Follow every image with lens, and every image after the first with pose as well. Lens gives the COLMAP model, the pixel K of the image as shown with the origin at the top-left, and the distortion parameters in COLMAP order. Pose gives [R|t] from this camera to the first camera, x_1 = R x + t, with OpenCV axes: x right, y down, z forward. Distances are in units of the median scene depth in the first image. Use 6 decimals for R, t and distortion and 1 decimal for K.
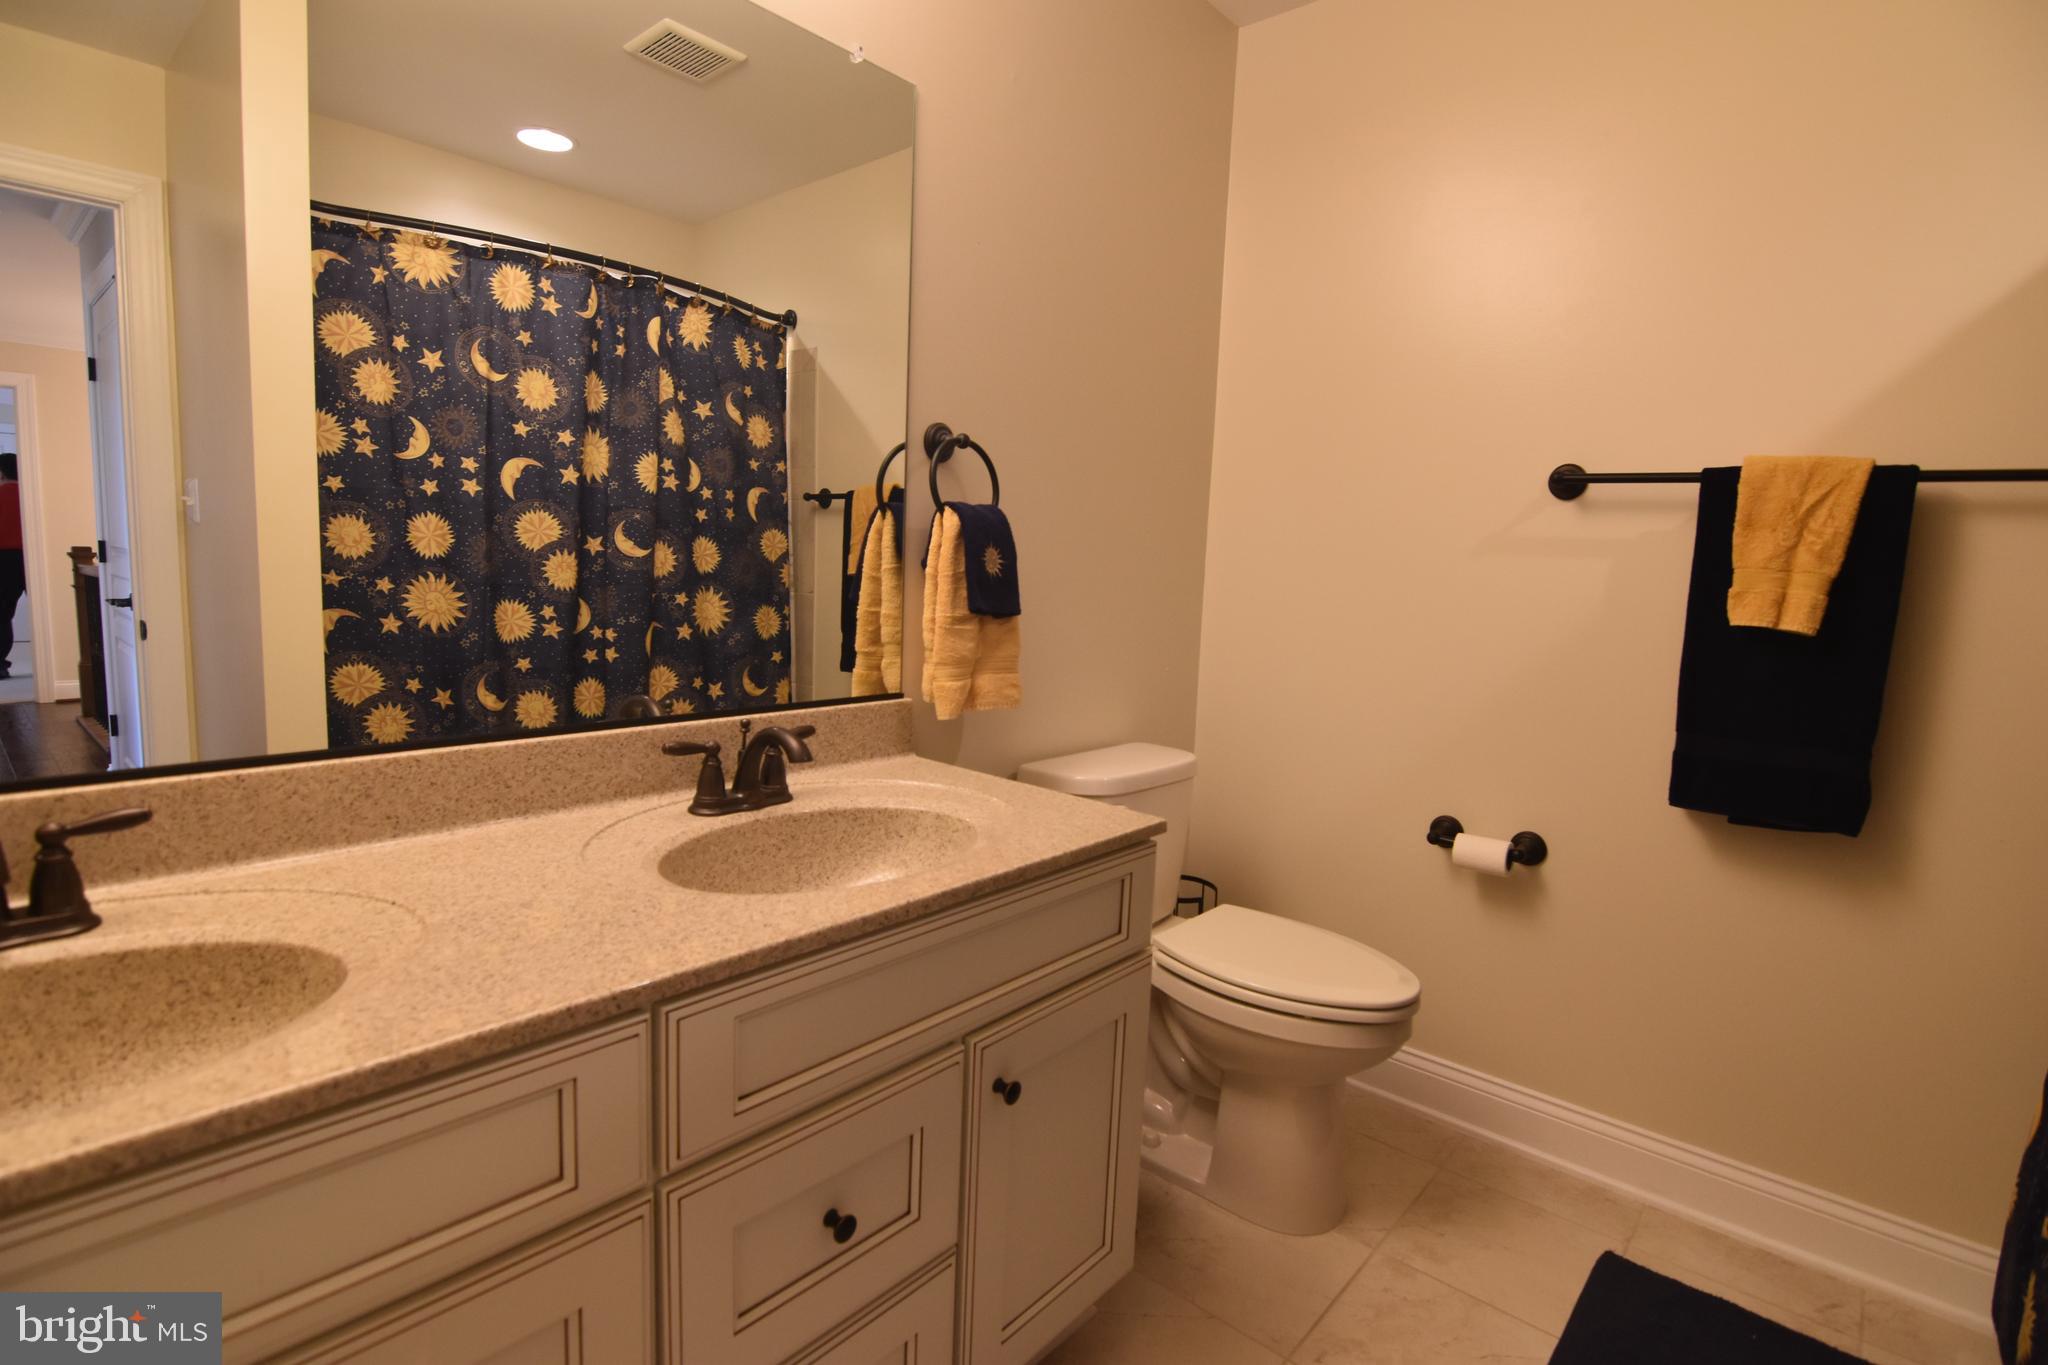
lens RADIAL K [[994.0, 0, 1030.2], [0, 994.0, 680.9], [0, 0, 1]] dist [-0.002377, -0.013261]
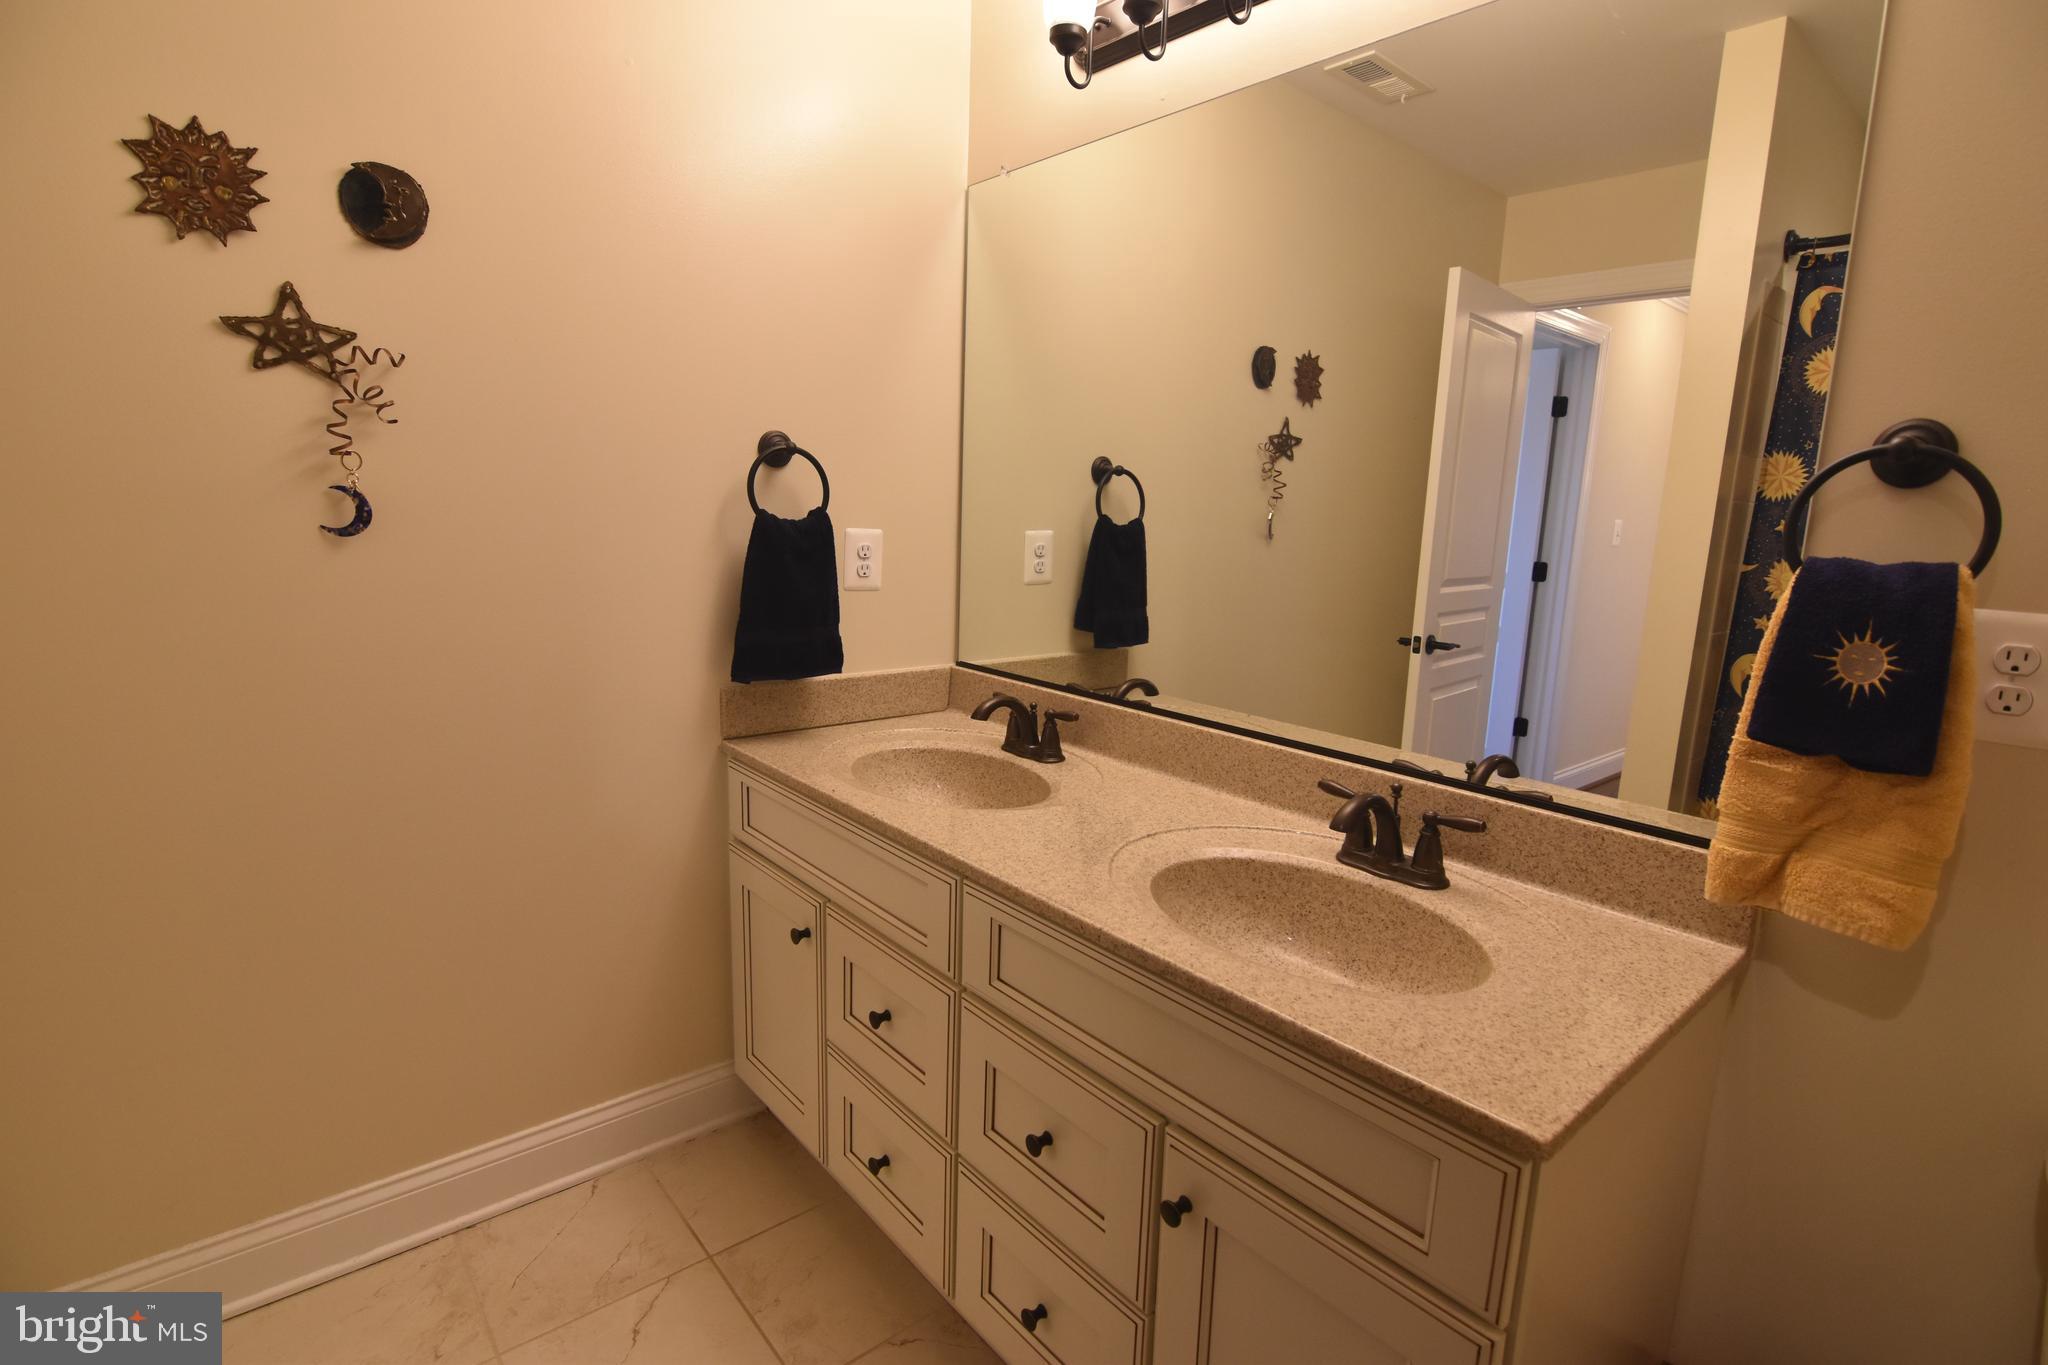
lens RADIAL K [[994.0, 0, 1030.2], [0, 994.0, 680.9], [0, 0, 1]] dist [-0.002377, -0.013261]
pose [[-0.155916, 0.129073, -0.979301, 0.941396], [-0.158098, 0.975383, 0.153728, -0.202806], [0.975036, 0.178794, -0.131672, 1.036257]]
